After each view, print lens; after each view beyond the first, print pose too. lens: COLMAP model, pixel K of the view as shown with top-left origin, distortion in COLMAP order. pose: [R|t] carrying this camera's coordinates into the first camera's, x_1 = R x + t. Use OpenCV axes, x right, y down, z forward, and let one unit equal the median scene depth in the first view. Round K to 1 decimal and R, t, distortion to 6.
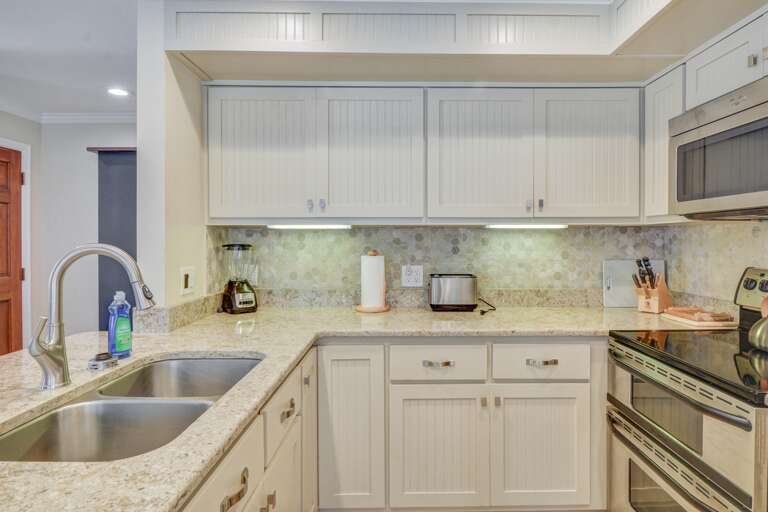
lens RADIAL K [[422.4, 0, 395.3], [0, 422.4, 242.1], [0, 0, 1]] dist [0.003810, 0.000707]
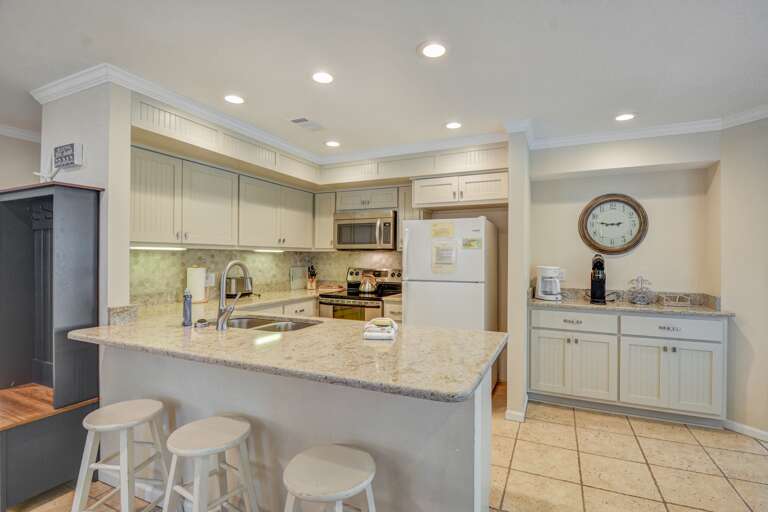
lens RADIAL K [[368.8, 0, 385.3], [0, 368.8, 257.8], [0, 0, 1]] dist [-0.001008, -0.000044]
pose [[0.442995, 0.002255, 0.896521, -0.978155], [-0.000128, 0.999997, -0.002452, -0.001216], [-0.896524, 0.000972, 0.442994, -0.244121]]
